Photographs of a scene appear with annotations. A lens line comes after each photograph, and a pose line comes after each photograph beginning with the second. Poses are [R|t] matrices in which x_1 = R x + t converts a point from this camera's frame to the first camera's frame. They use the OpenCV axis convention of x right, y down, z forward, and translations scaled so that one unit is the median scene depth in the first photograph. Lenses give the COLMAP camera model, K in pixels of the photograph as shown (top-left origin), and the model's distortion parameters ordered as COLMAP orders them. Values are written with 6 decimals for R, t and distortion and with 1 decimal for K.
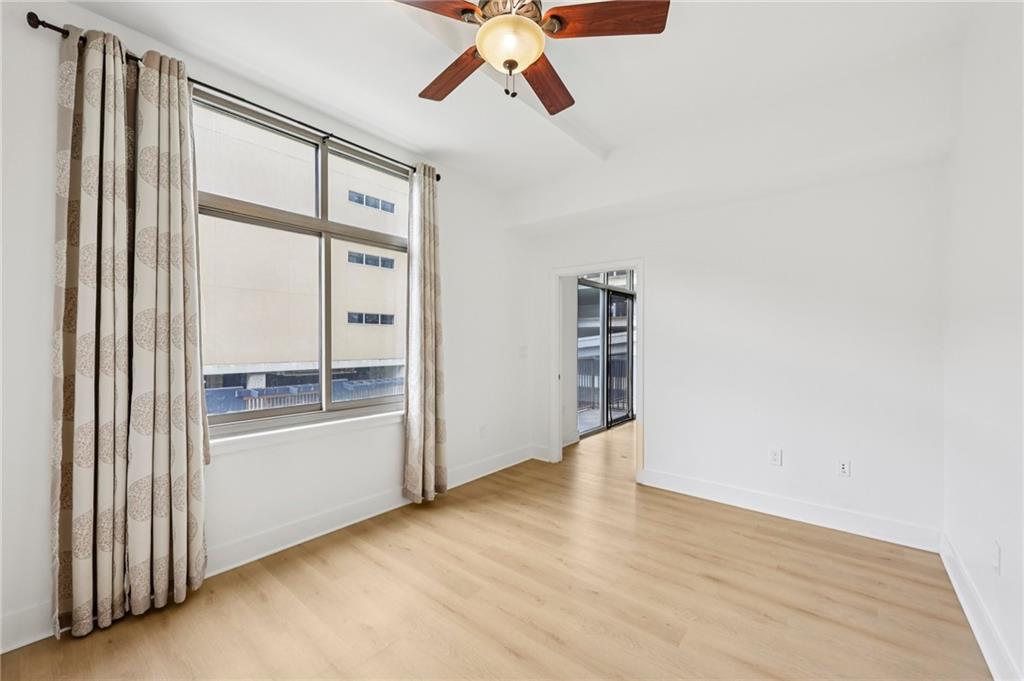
lens RADIAL K [[405.3, 0, 512.0], [0, 405.3, 340.5], [0, 0, 1]] dist [-0.000056, -0.000051]
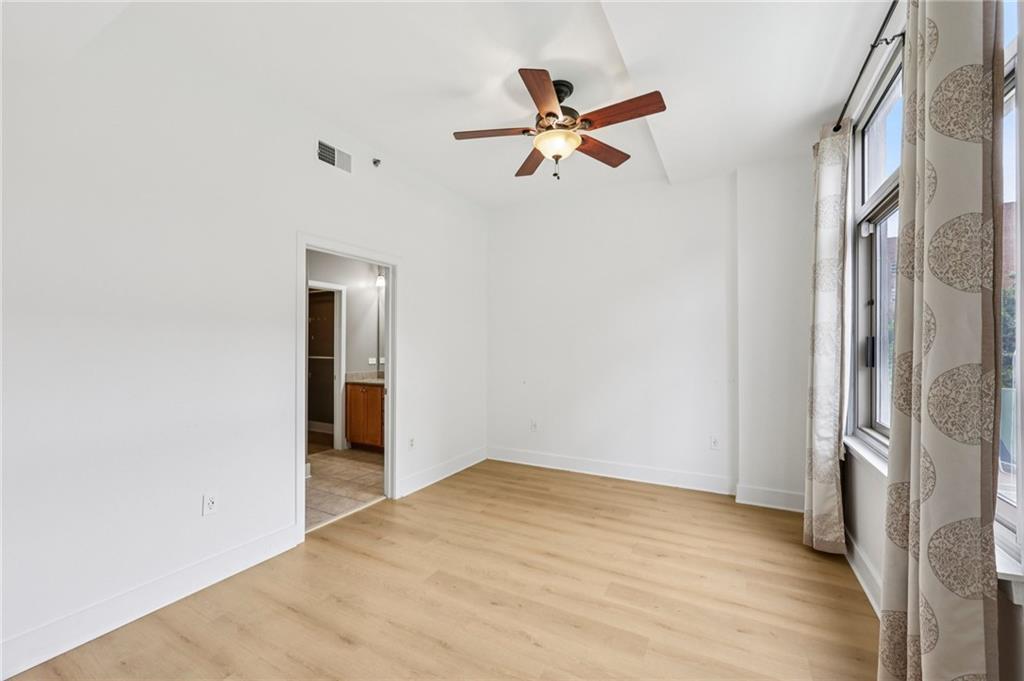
lens RADIAL K [[405.3, 0, 512.0], [0, 405.3, 340.5], [0, 0, 1]] dist [-0.000056, -0.000051]
pose [[-0.982666, -0.004596, -0.185327, 0.297598], [-0.002654, 0.999939, -0.010723, -0.003610], [0.185365, -0.010046, -0.982618, 1.688609]]
